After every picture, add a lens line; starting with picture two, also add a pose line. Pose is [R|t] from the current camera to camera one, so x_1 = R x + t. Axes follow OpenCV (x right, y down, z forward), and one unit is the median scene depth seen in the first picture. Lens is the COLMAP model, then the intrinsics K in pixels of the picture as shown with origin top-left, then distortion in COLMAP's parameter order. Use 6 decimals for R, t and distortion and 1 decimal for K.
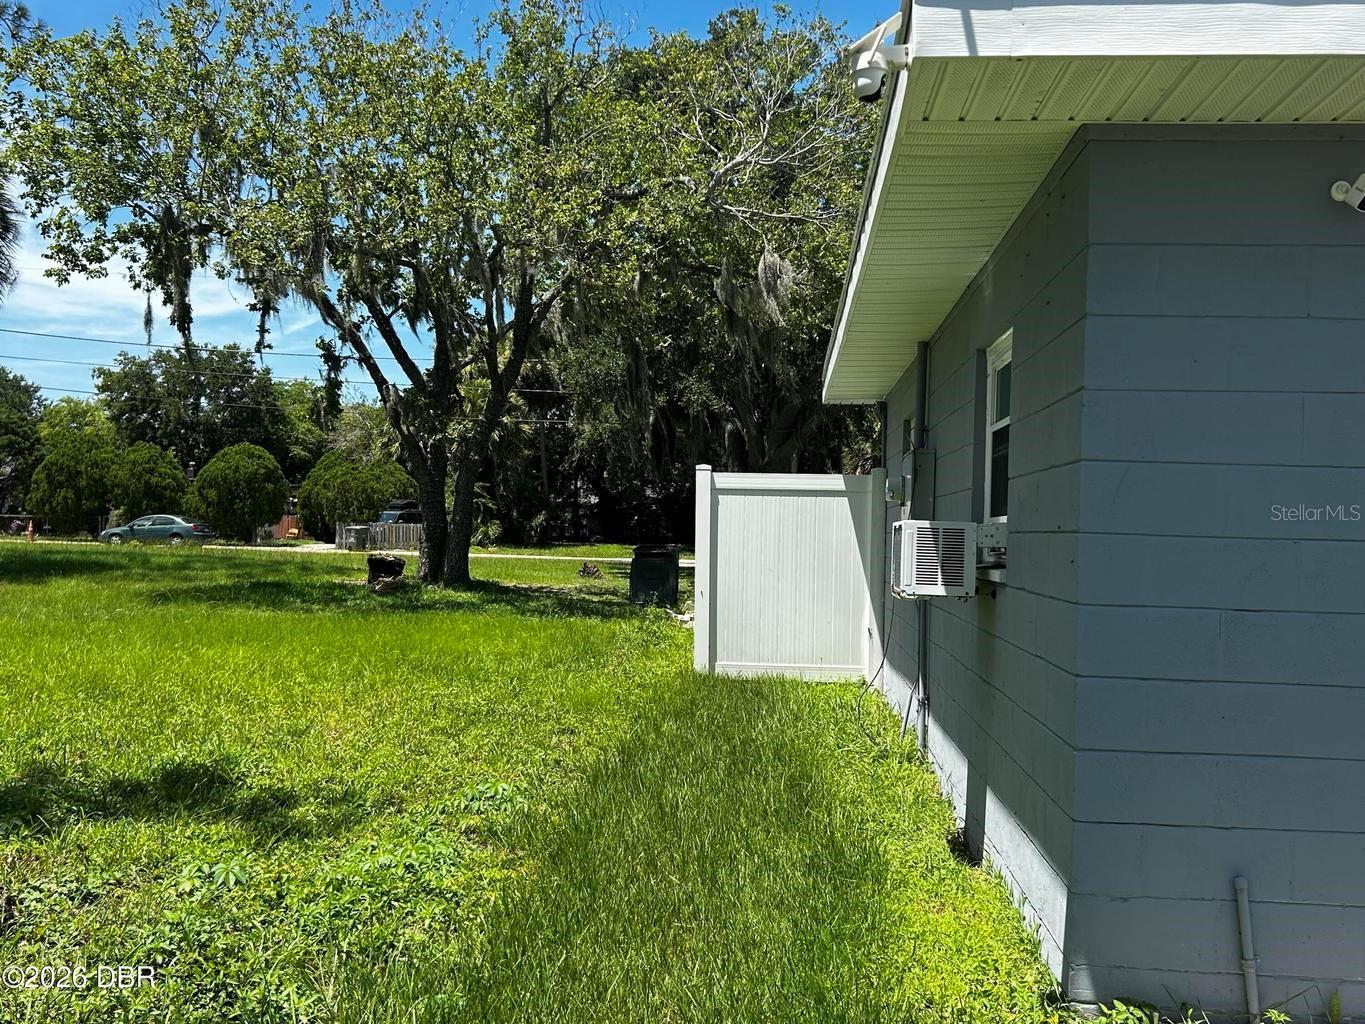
lens RADIAL K [[1269.4, 0, 685.1], [0, 1269.4, 520.3], [0, 0, 1]] dist [0.108086, -0.212533]
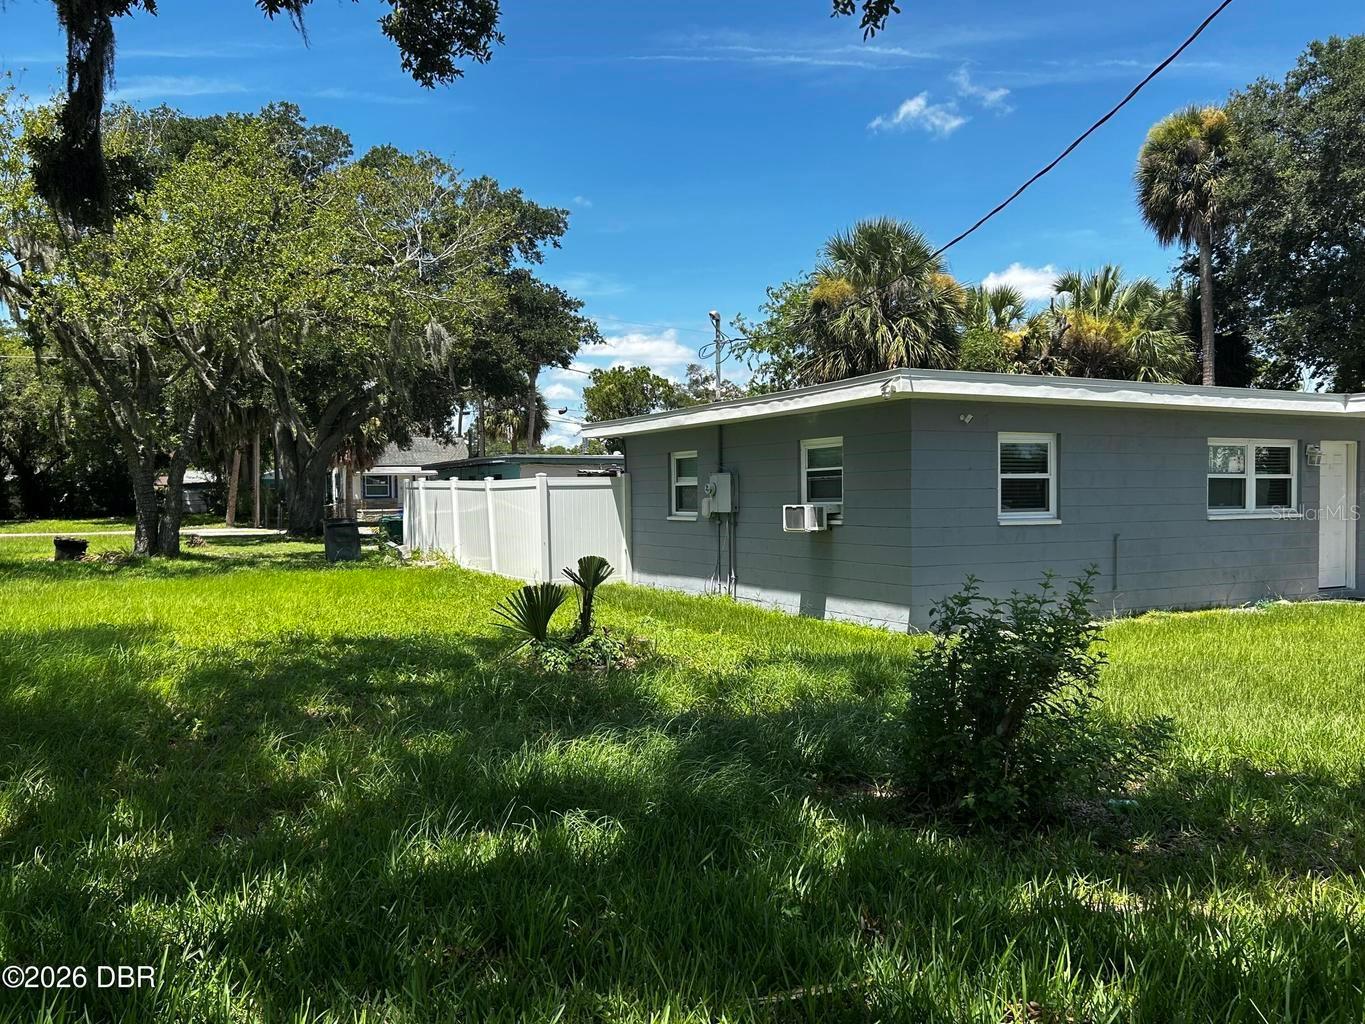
lens RADIAL K [[1078.1, 0, 686.8], [0, 1078.1, 527.9], [0, 0, 1]] dist [0.085866, -0.114691]
pose [[0.842012, -0.050287, 0.537110, -1.242020], [0.028032, 0.998379, 0.049527, -0.069681], [-0.538730, -0.026646, 0.842057, -0.829931]]
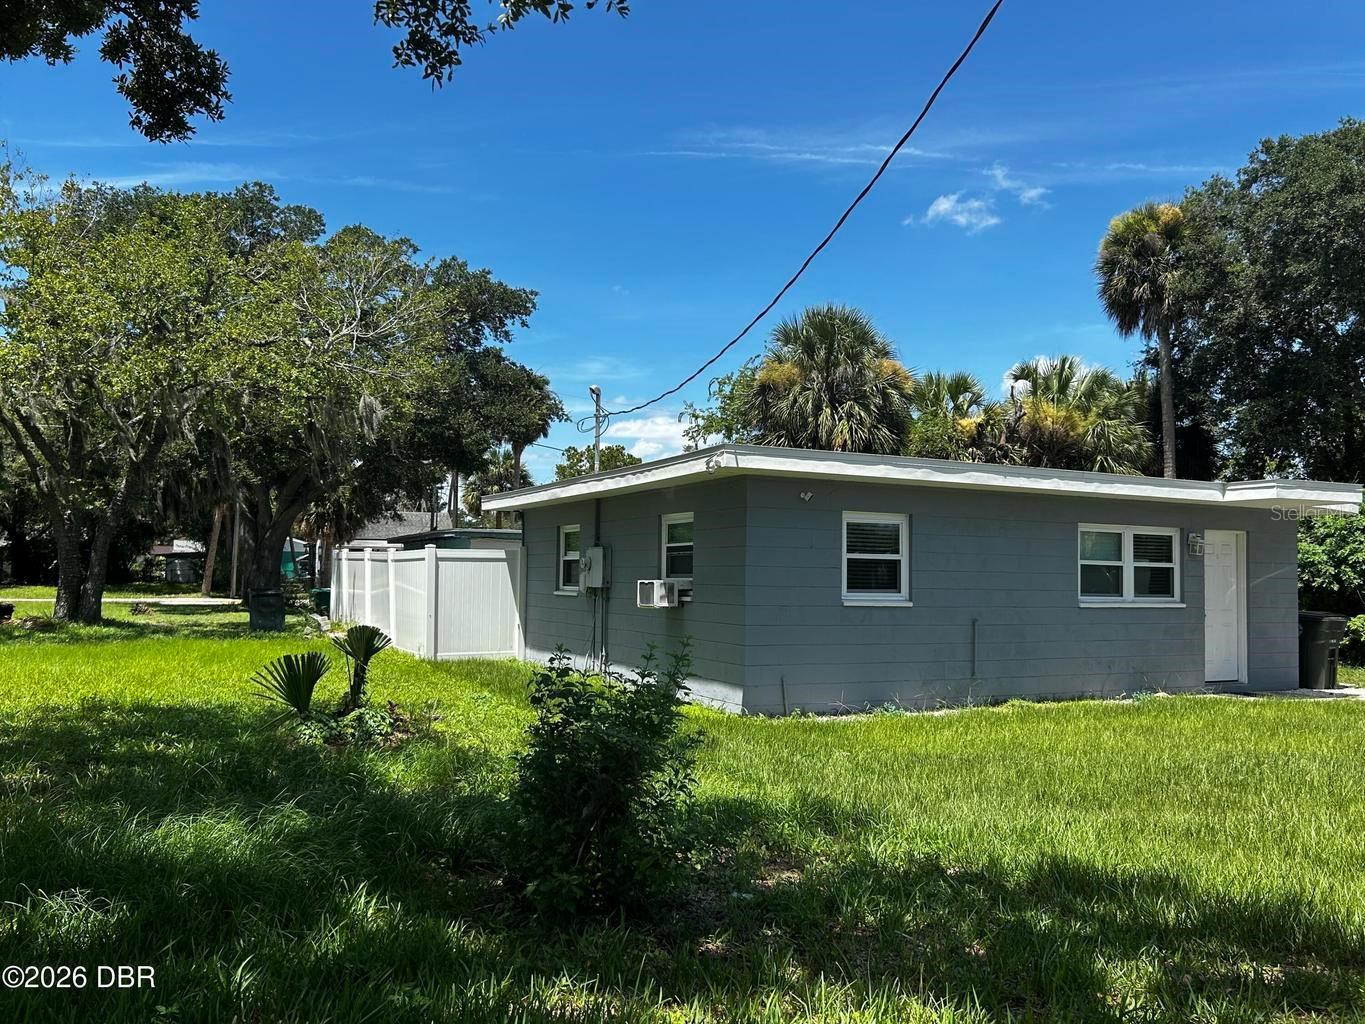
lens RADIAL K [[1078.1, 0, 686.8], [0, 1078.1, 527.9], [0, 0, 1]] dist [0.085866, -0.114691]
pose [[0.851049, 0.010115, 0.524989, -0.926238], [0.004495, 0.999637, -0.026548, -0.047695], [-0.525068, 0.024953, 0.850695, -0.972095]]
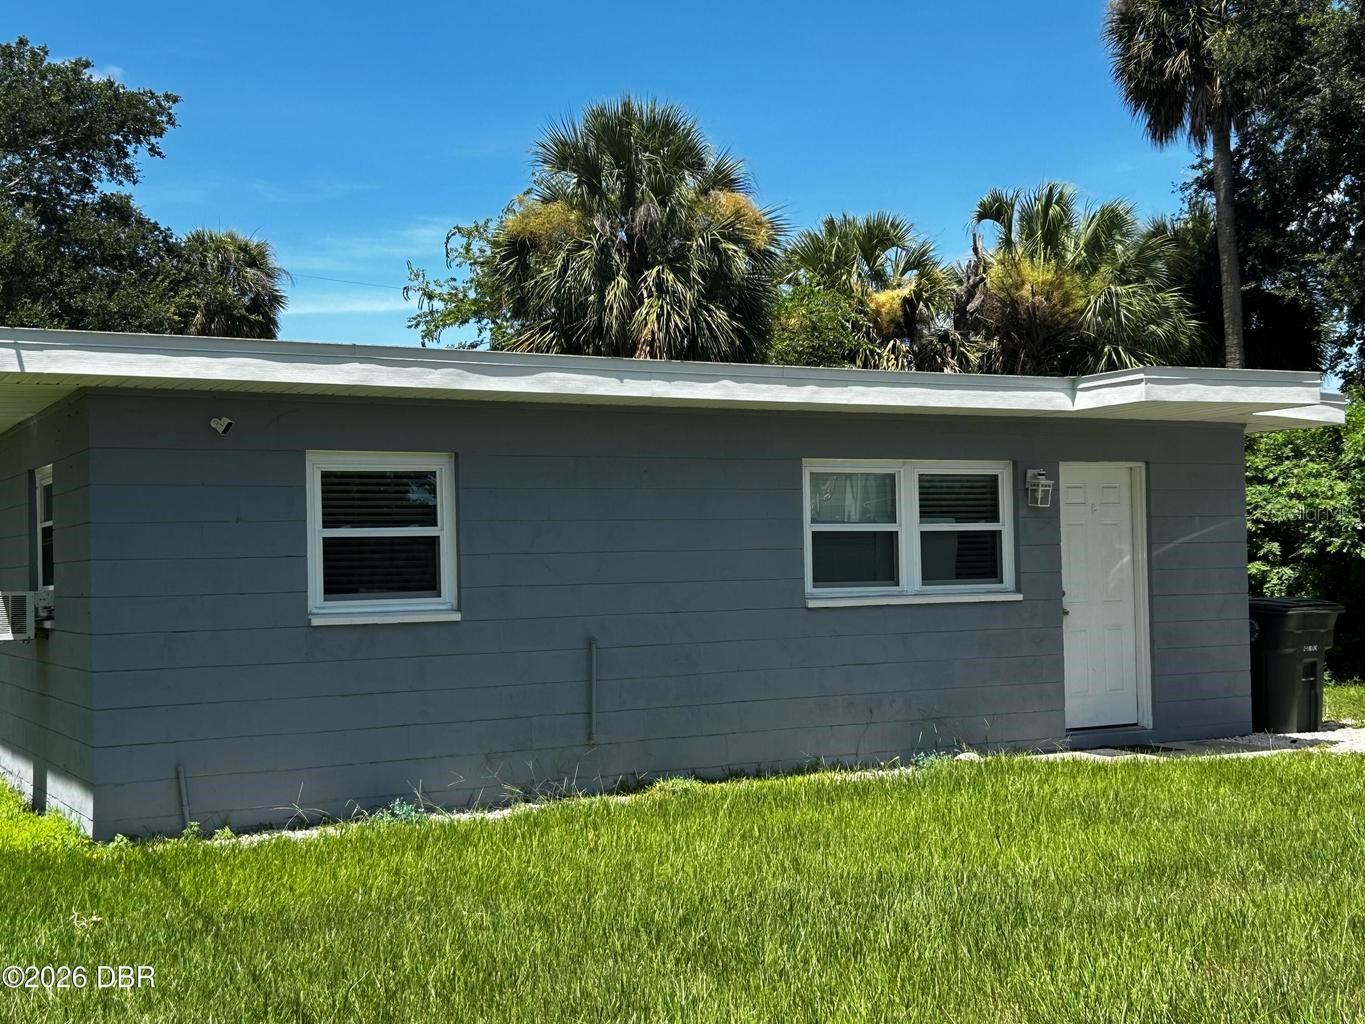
lens RADIAL K [[1736.5, 0, 679.1], [0, 1736.5, 534.4], [0, 0, 1]] dist [0.174595, -0.468844]
pose [[0.834688, -0.034746, 0.549627, -0.261540], [0.041663, 0.999132, -0.000108, -0.030849], [-0.549146, 0.022989, 0.835410, -1.095308]]
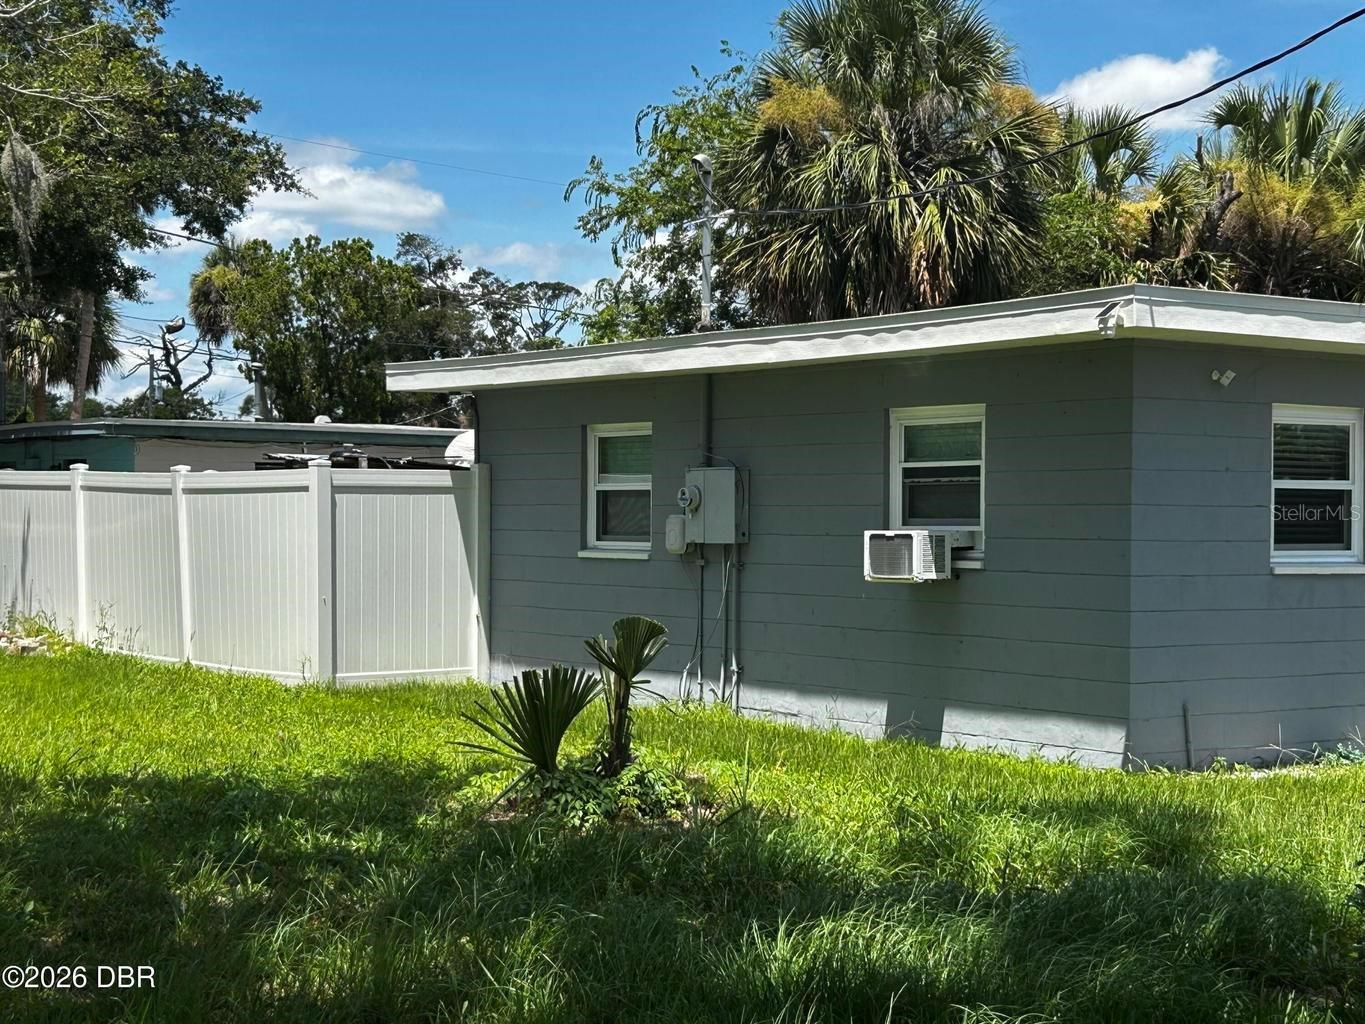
lens RADIAL K [[2325.7, 0, 682.5], [0, 2325.7, 512.0], [0, 0, 1]] dist [0.107557, -0.180110]
pose [[0.753890, -0.019287, 0.656718, -1.701259], [0.007838, 0.999762, 0.020364, -0.074324], [-0.656954, -0.010205, 0.753861, -0.839788]]
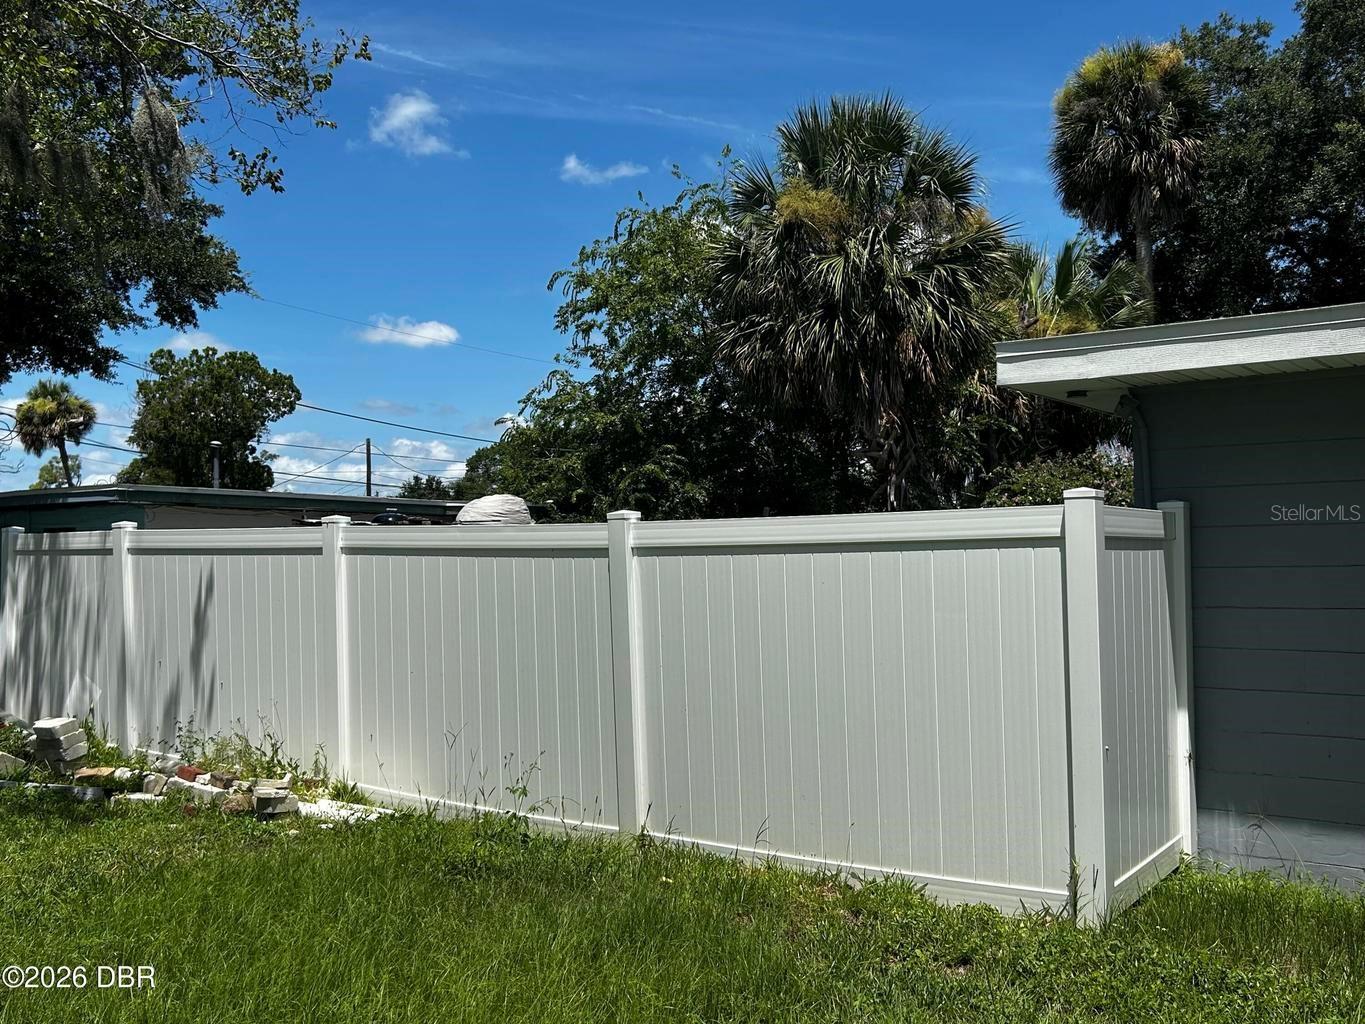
lens RADIAL K [[1277.1, 0, 665.8], [0, 1277.1, 529.2], [0, 0, 1]] dist [0.011645, 0.023249]
pose [[0.522751, -0.003686, 0.852477, -0.936645], [0.015394, 0.999868, -0.005117, -0.053893], [-0.852346, 0.015798, 0.522739, 1.674690]]
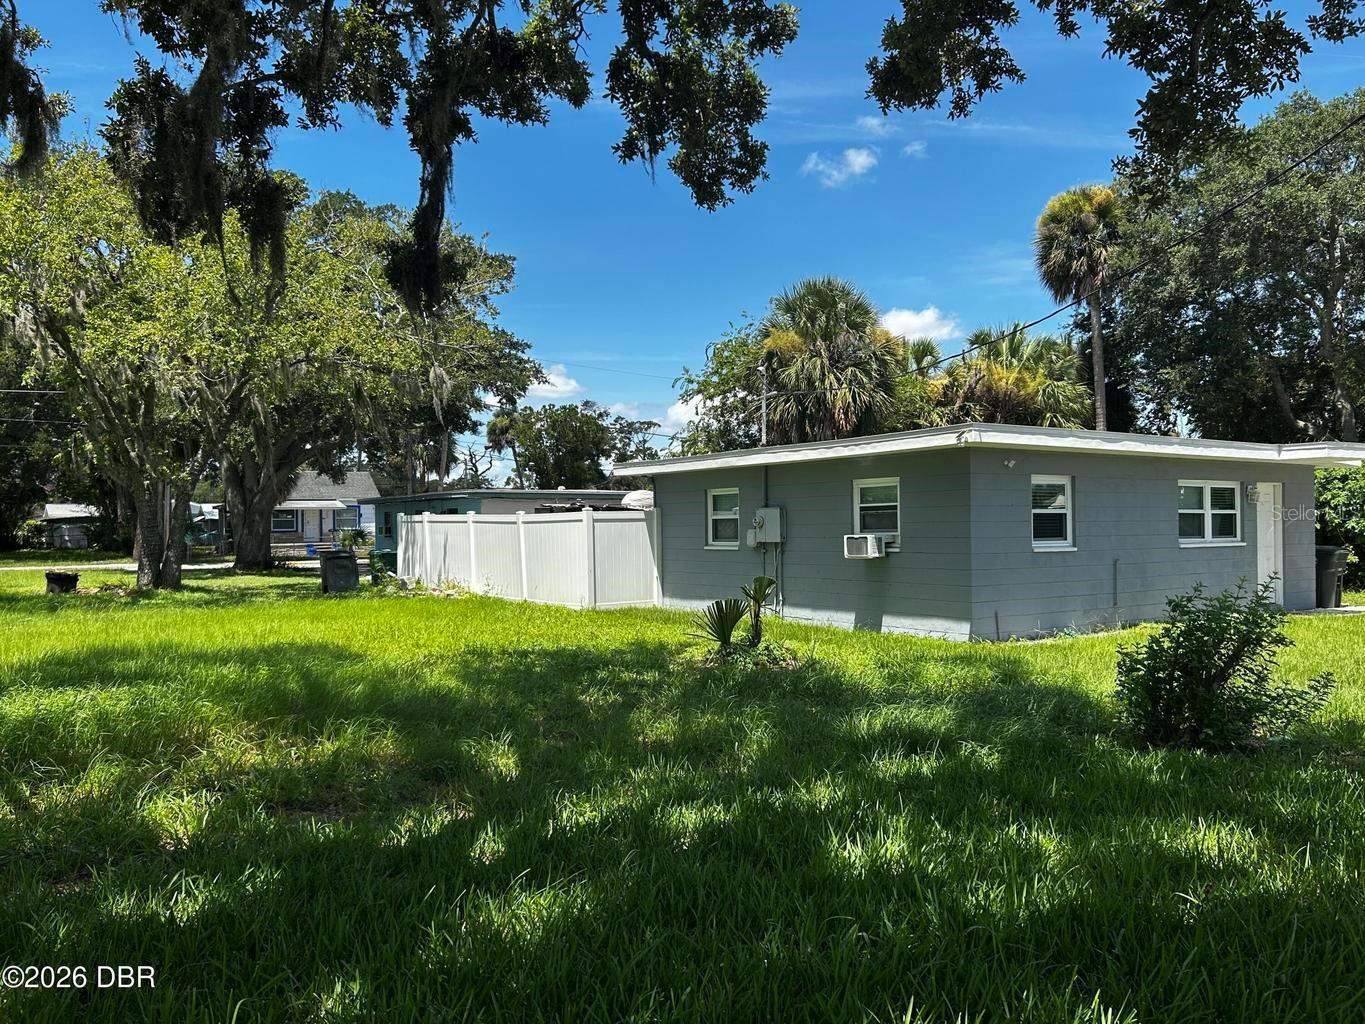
lens RADIAL K [[1085.8, 0, 672.1], [0, 1085.8, 512.9], [0, 0, 1]] dist [0.085090, -0.127323]
pose [[0.772668, -0.025011, 0.634317, -1.875700], [0.026480, 0.999624, 0.007160, -0.084970], [-0.634258, 0.011265, 0.773040, -0.824385]]
